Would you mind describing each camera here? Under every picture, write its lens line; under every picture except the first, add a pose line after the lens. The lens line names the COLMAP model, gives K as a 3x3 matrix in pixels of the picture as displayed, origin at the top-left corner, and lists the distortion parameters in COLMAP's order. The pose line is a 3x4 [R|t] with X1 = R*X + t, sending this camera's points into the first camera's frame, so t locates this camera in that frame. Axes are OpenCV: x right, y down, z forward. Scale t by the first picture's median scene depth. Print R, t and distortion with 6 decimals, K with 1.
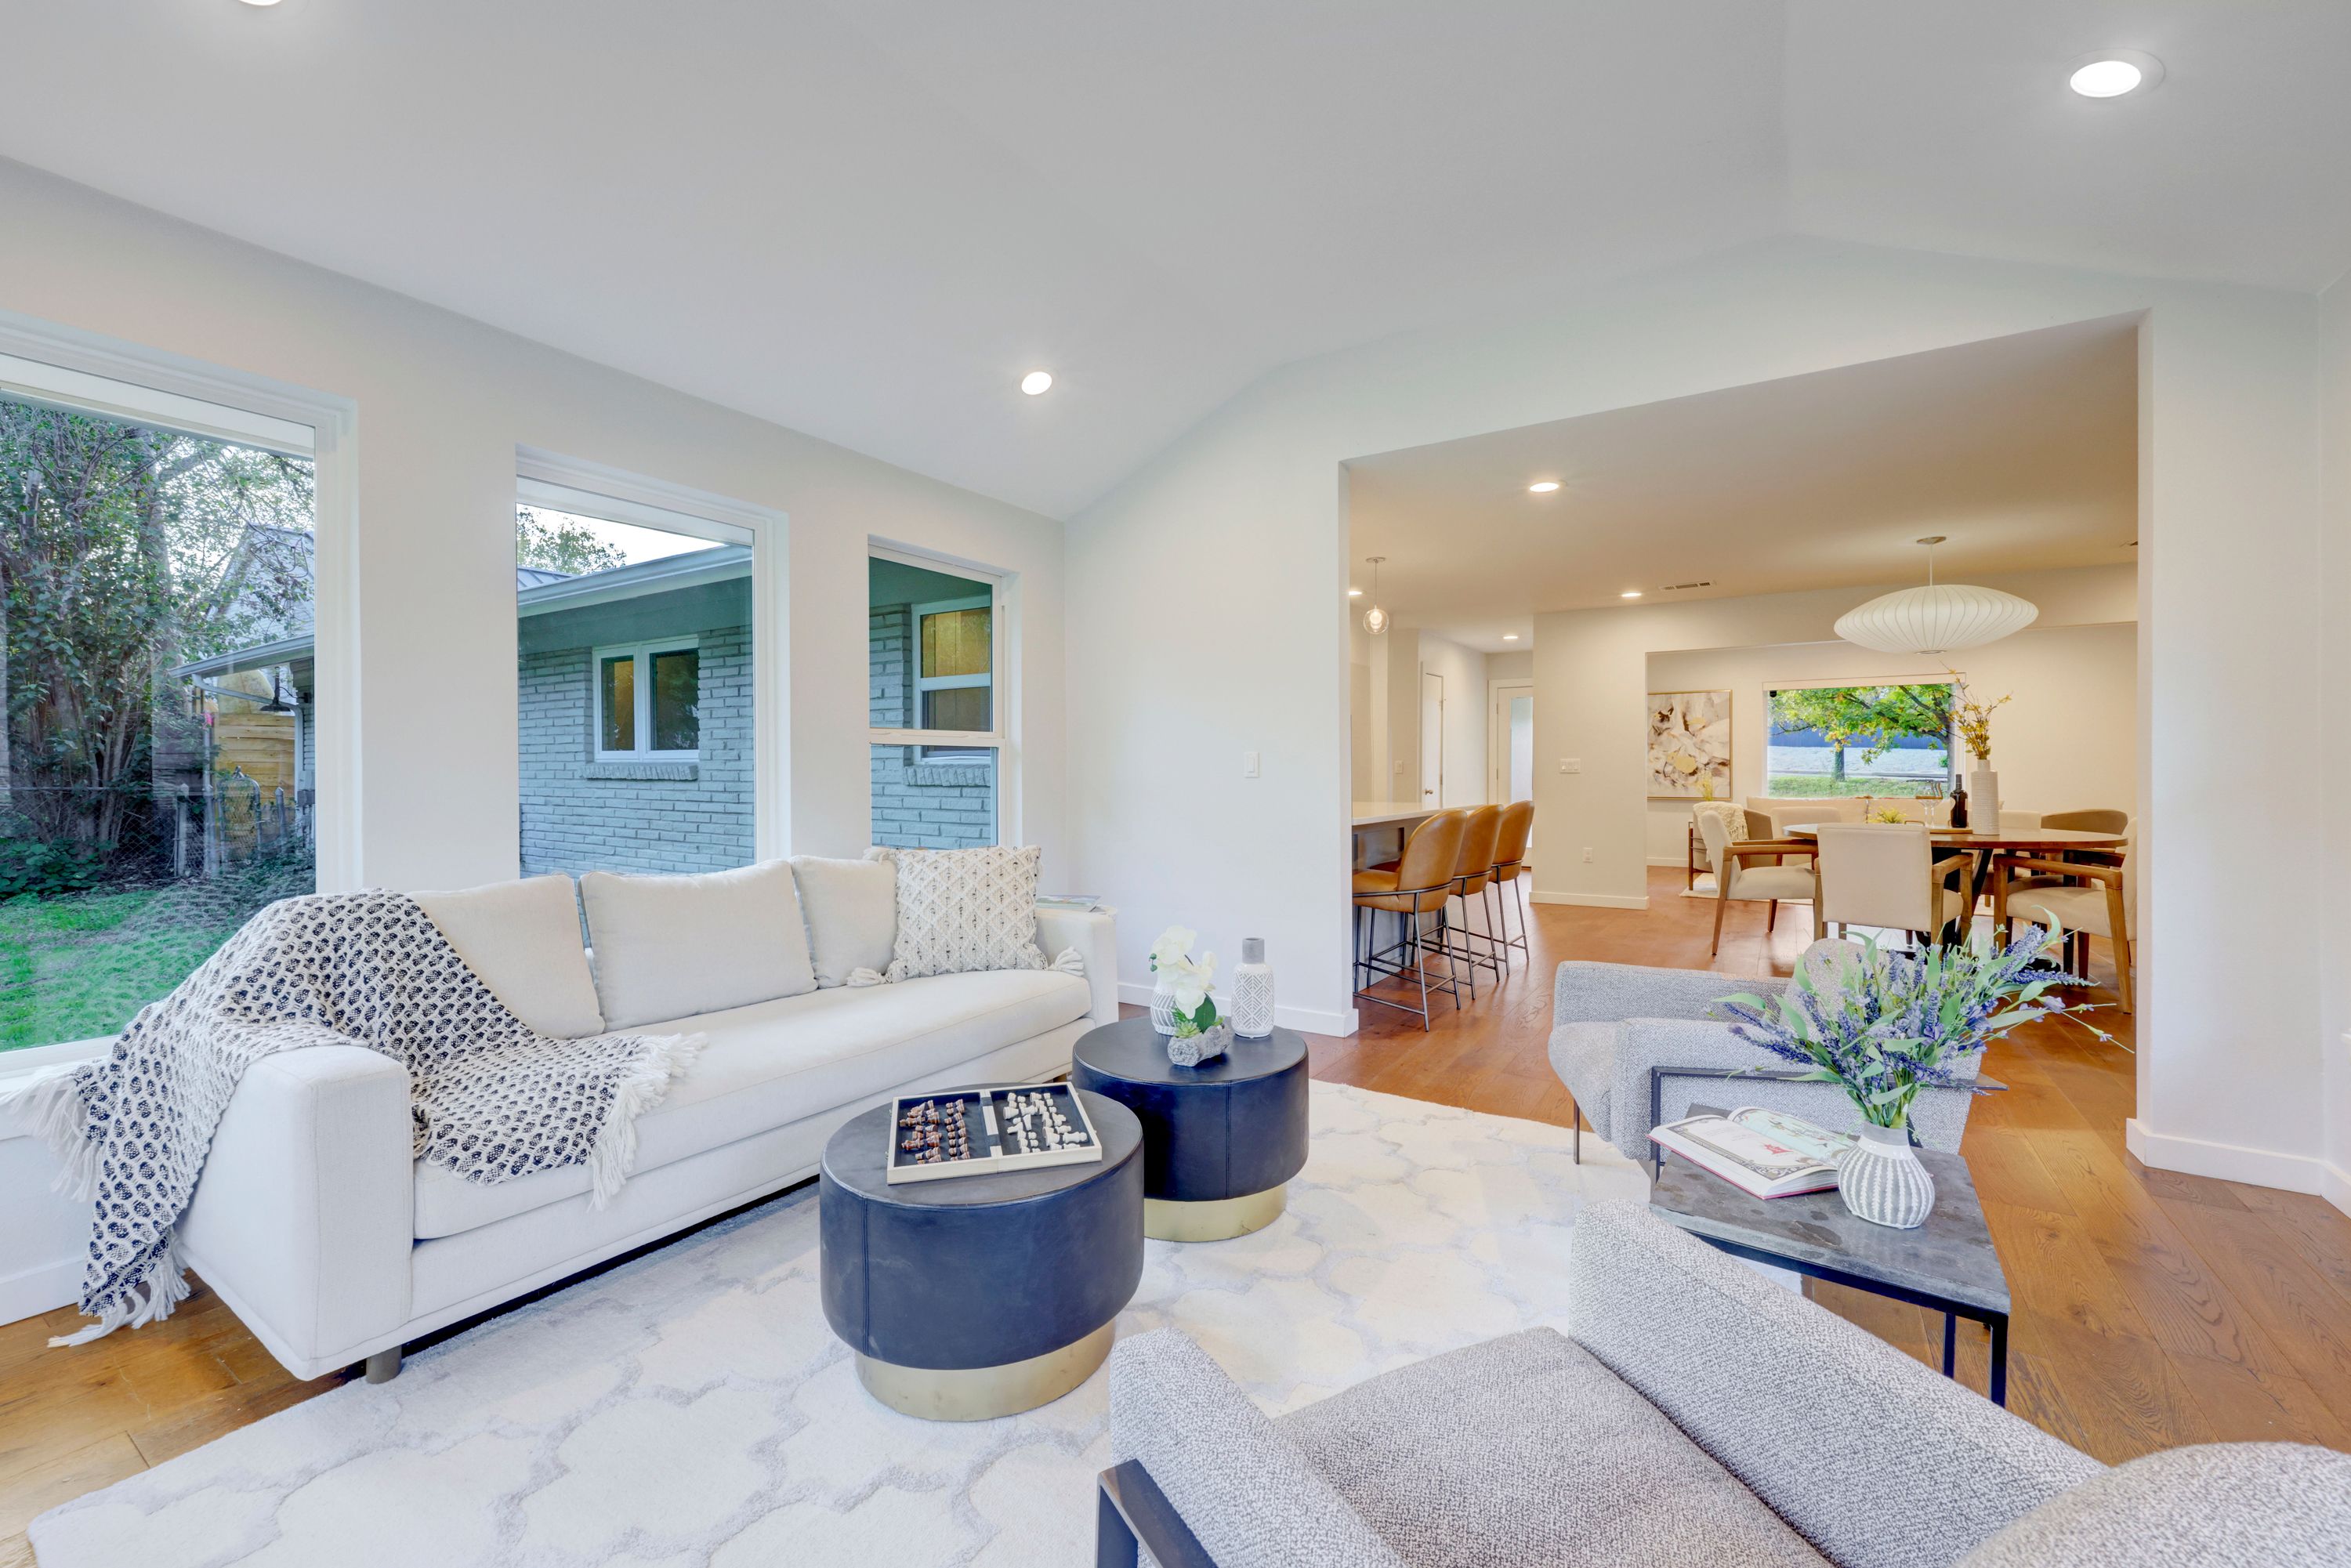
lens RADIAL K [[940.9, 0, 1175.0], [0, 940.9, 775.1], [0, 0, 1]] dist [-0.006321, 0.000865]
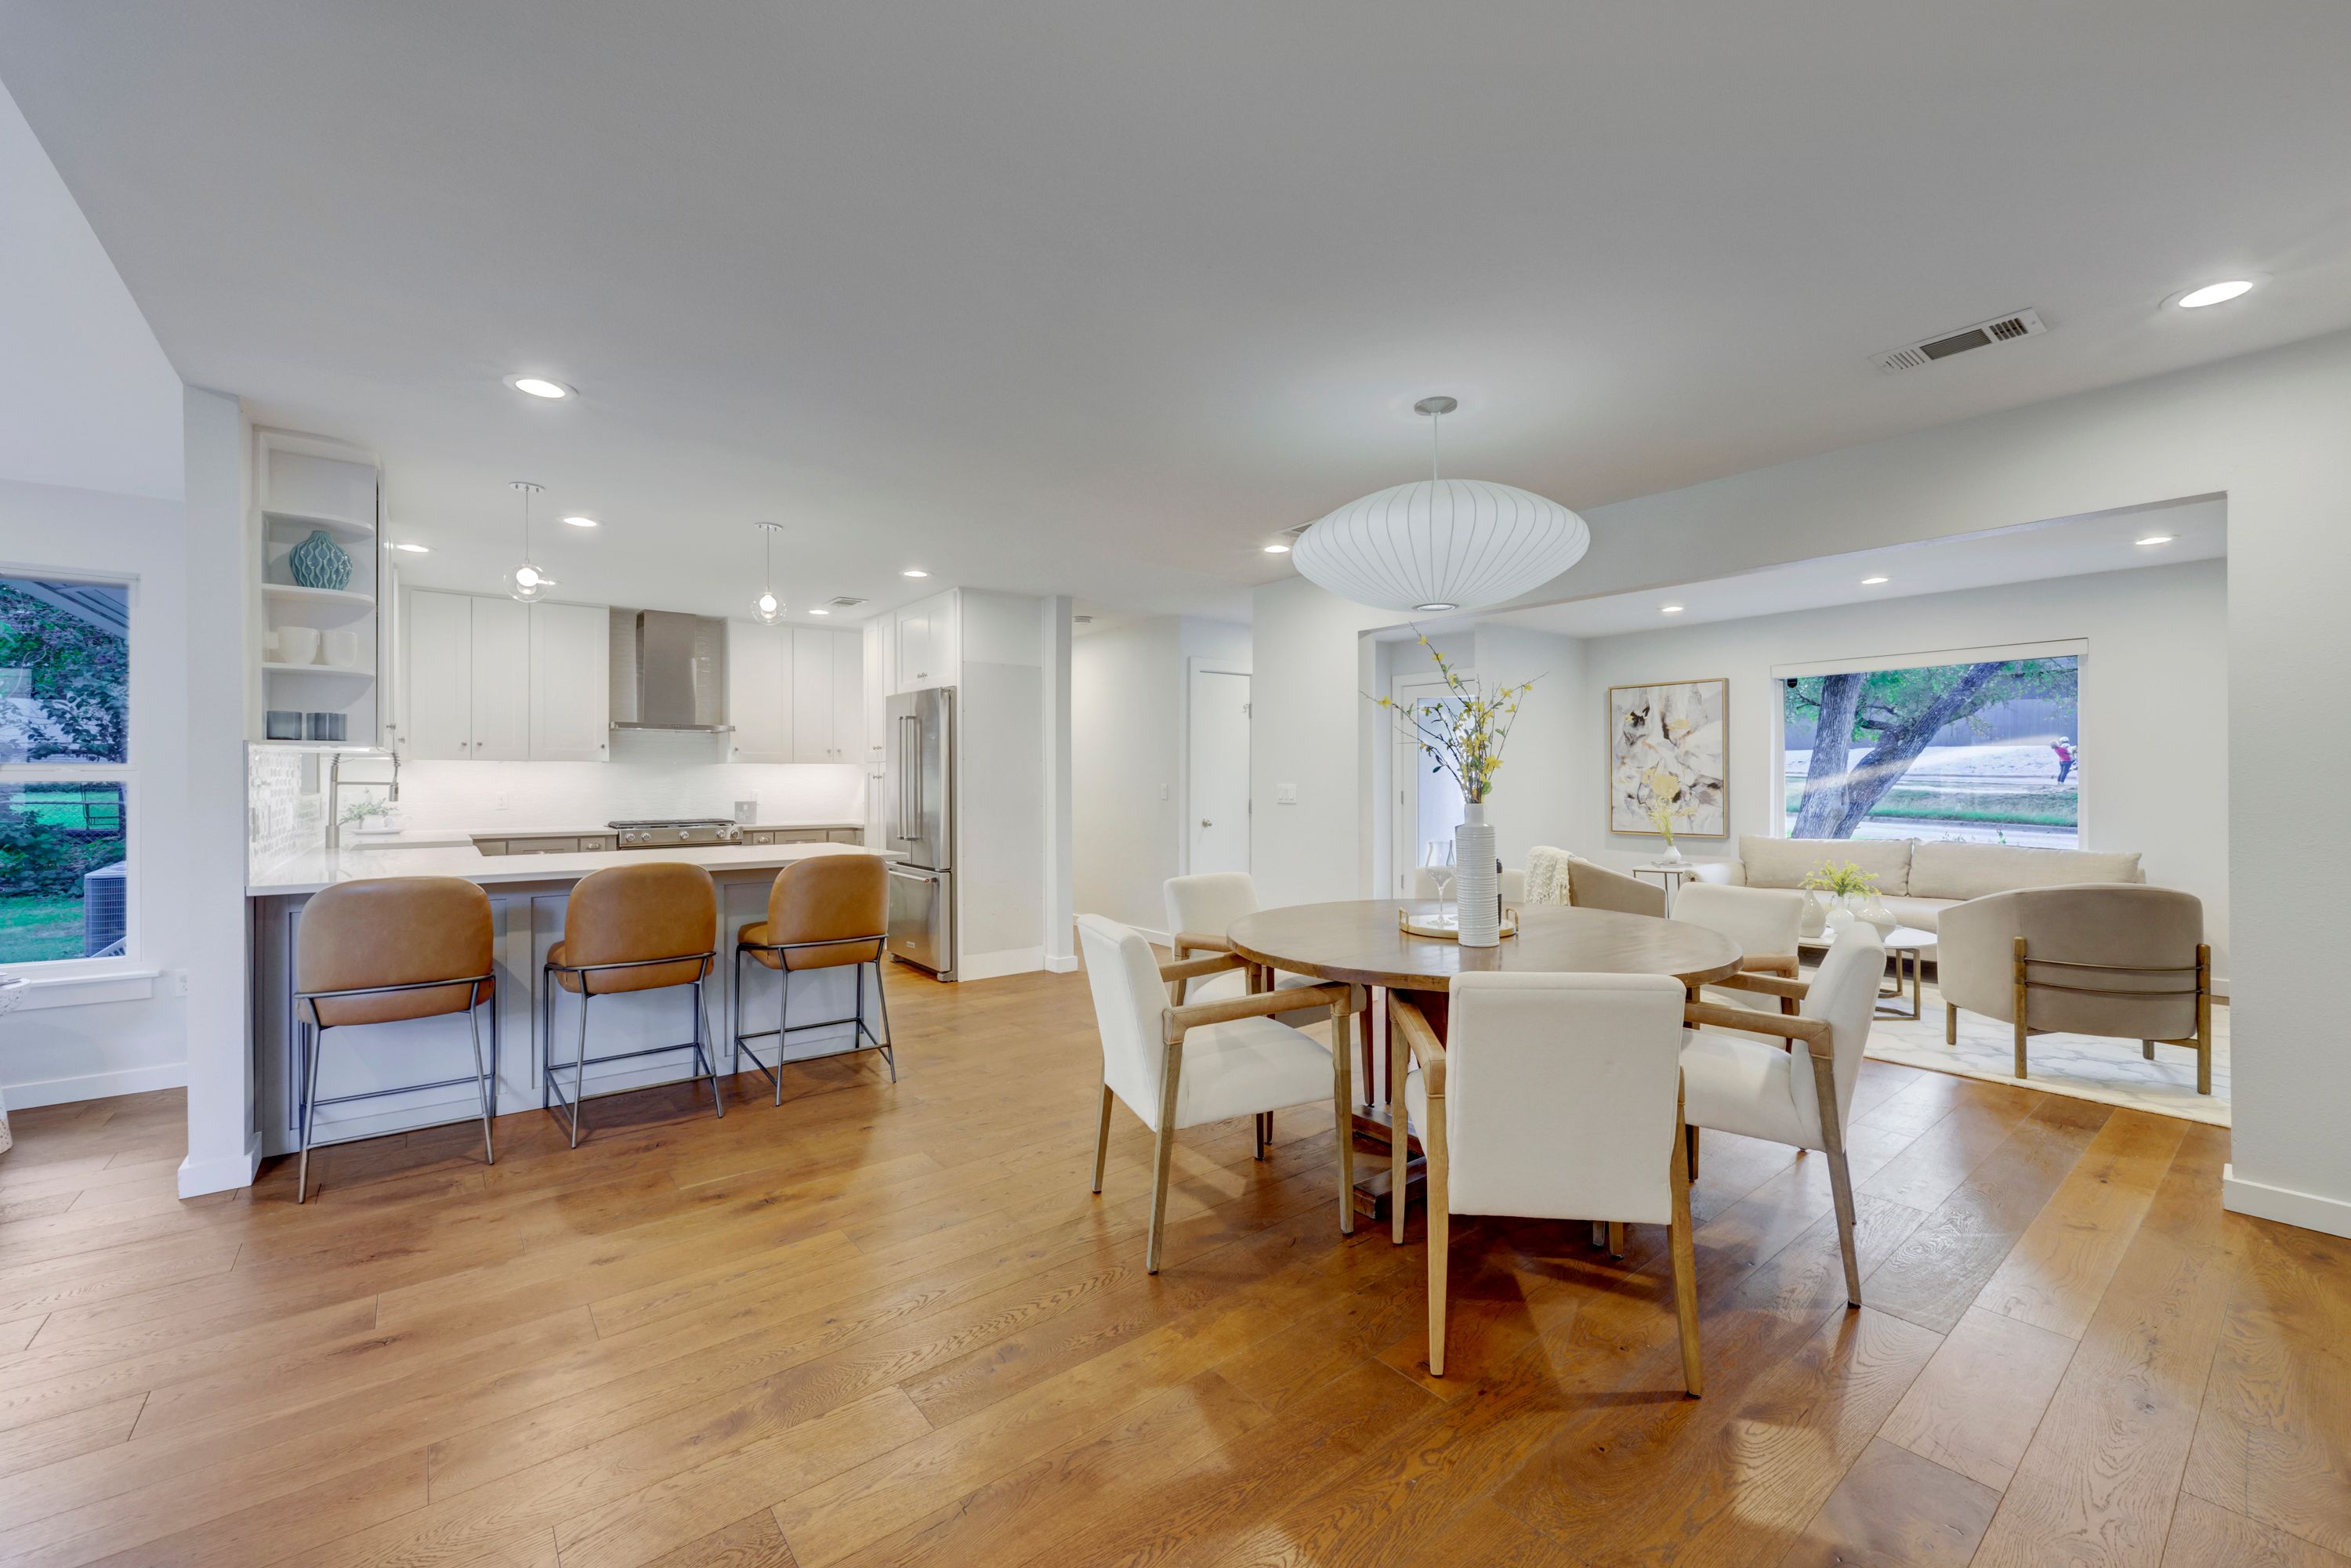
lens RADIAL K [[940.9, 0, 1182.5], [0, 940.9, 784.1], [0, 0, 1]] dist [-0.006321, 0.000865]
pose [[0.948806, 0.001220, -0.315858, 0.427808], [-0.000874, 0.999999, 0.001238, -0.013579], [0.315859, -0.000899, 0.948806, 0.215161]]
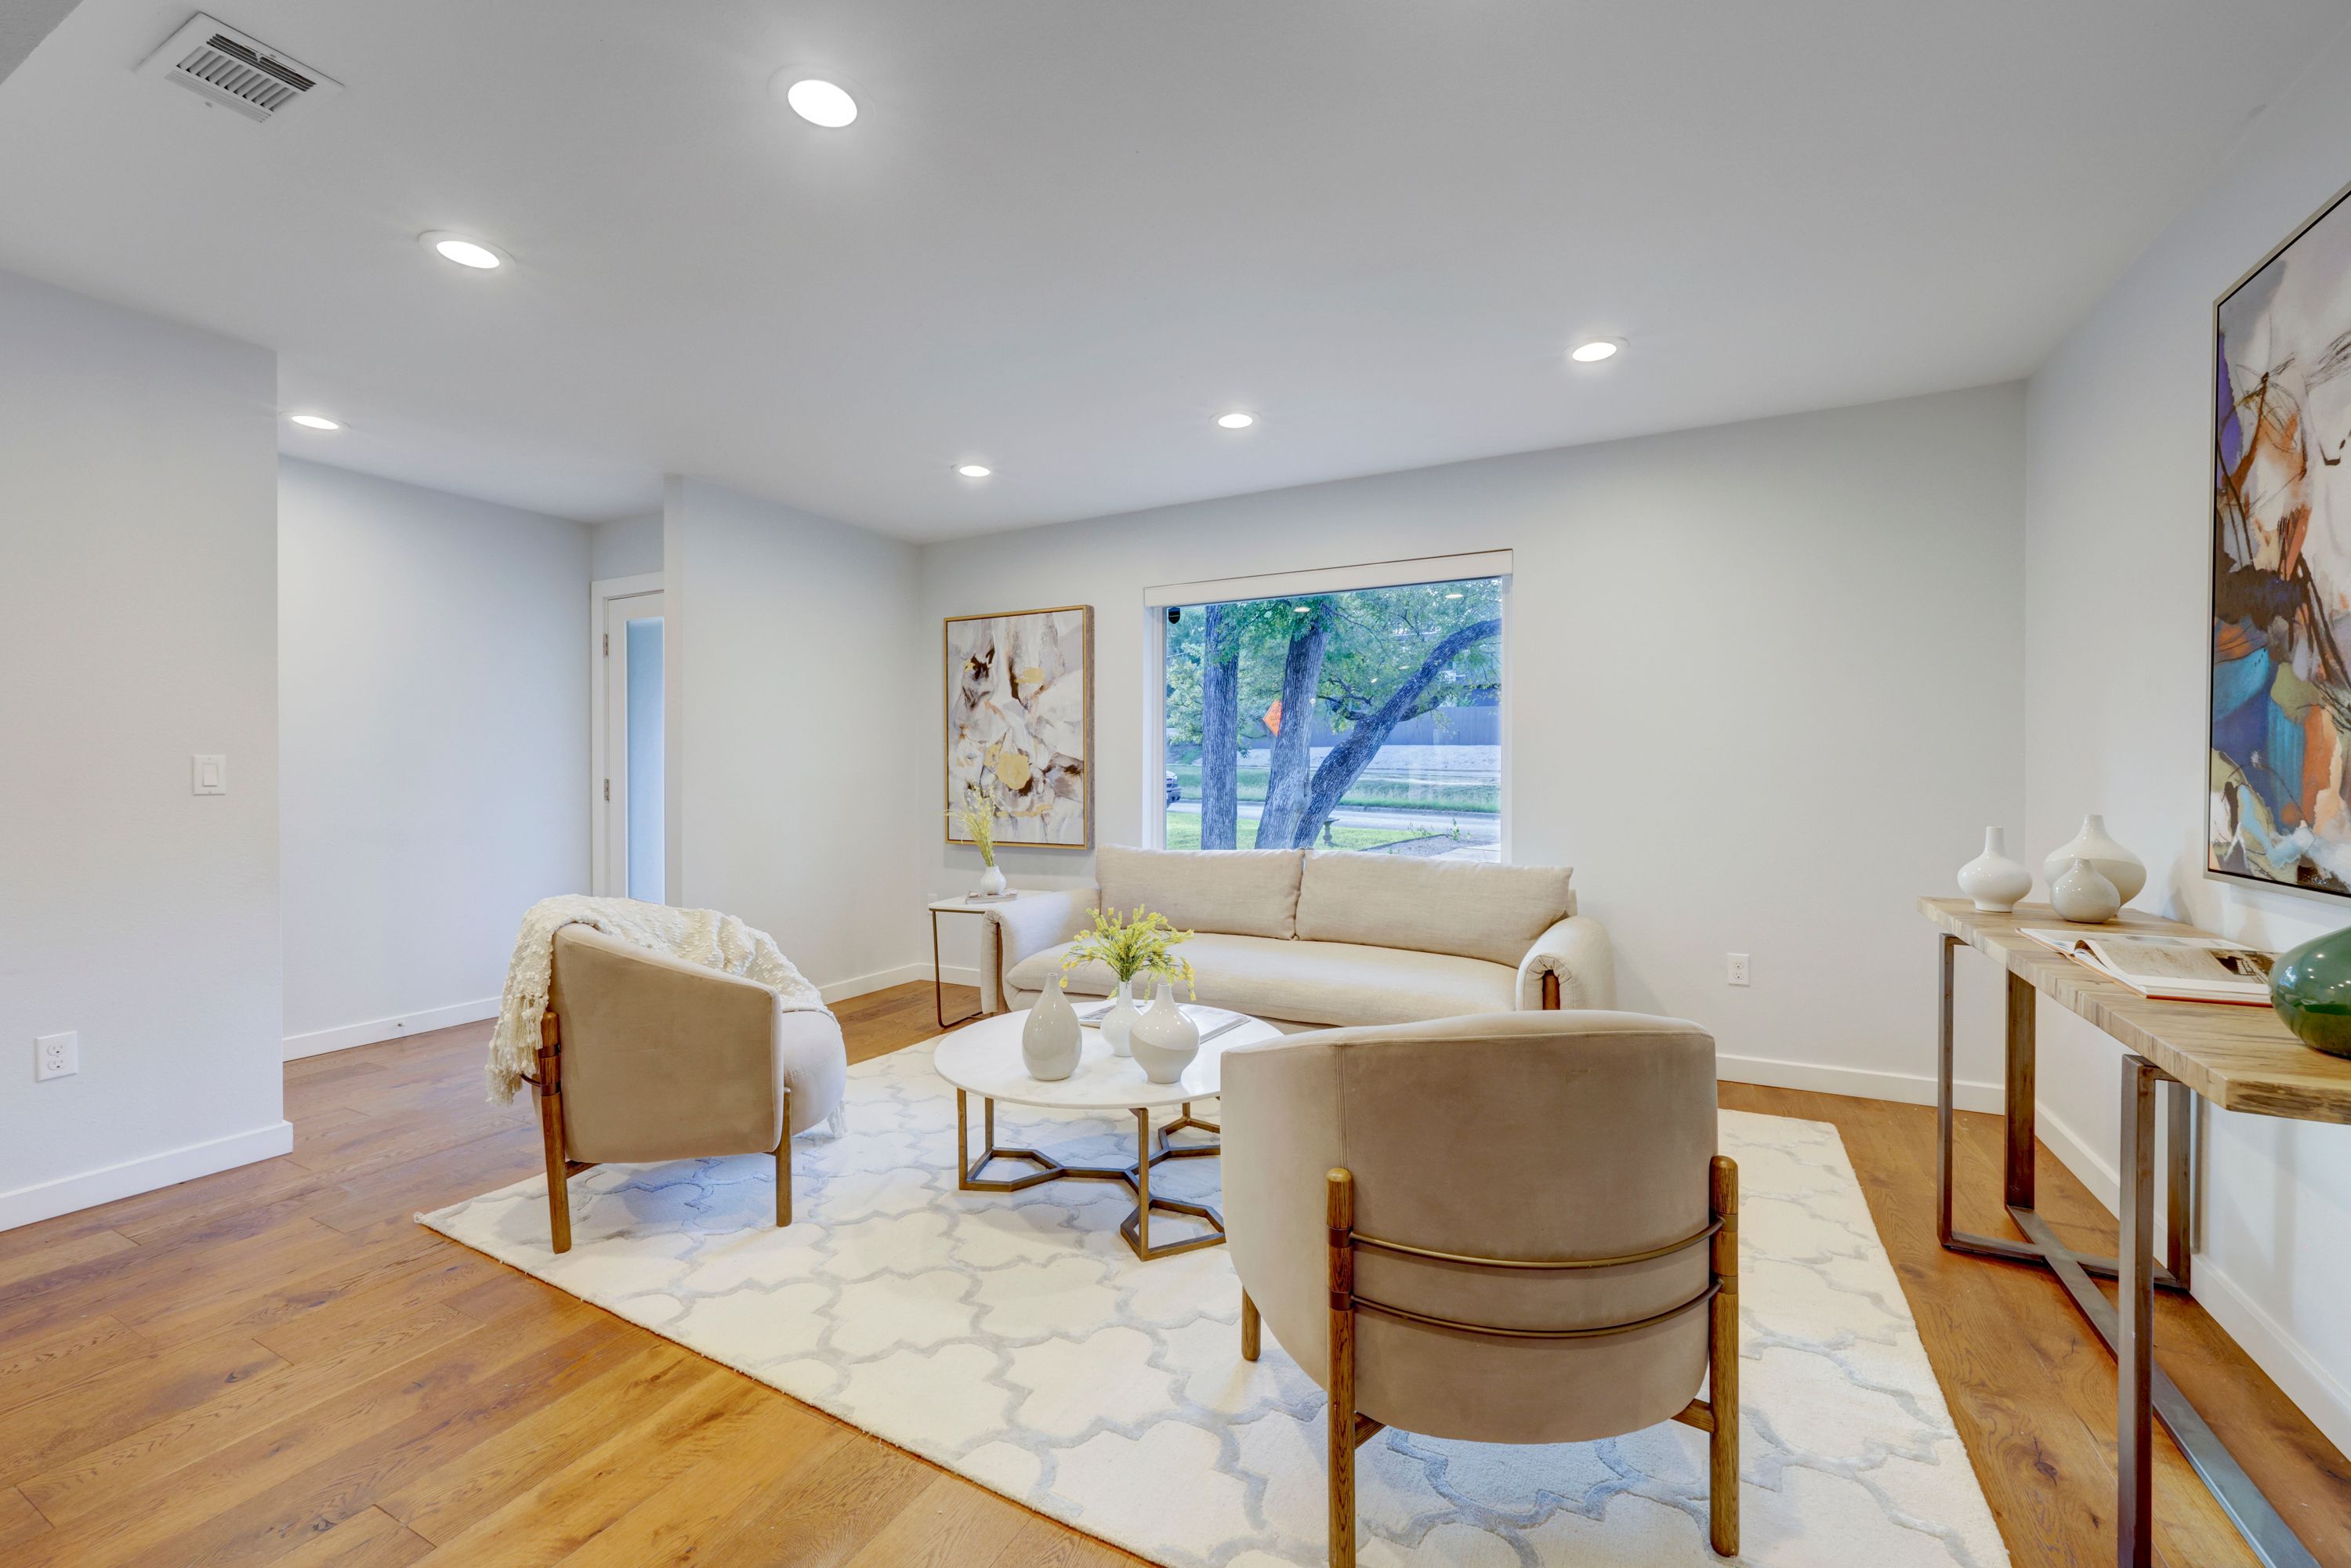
lens RADIAL K [[940.9, 0, 1180.3], [0, 940.9, 788.1], [0, 0, 1]] dist [-0.006321, 0.000865]
pose [[0.995193, 0.000312, 0.097935, 0.588077], [-0.001392, 0.999939, 0.010959, -0.007997], [-0.097925, -0.011043, 0.995132, 0.539078]]
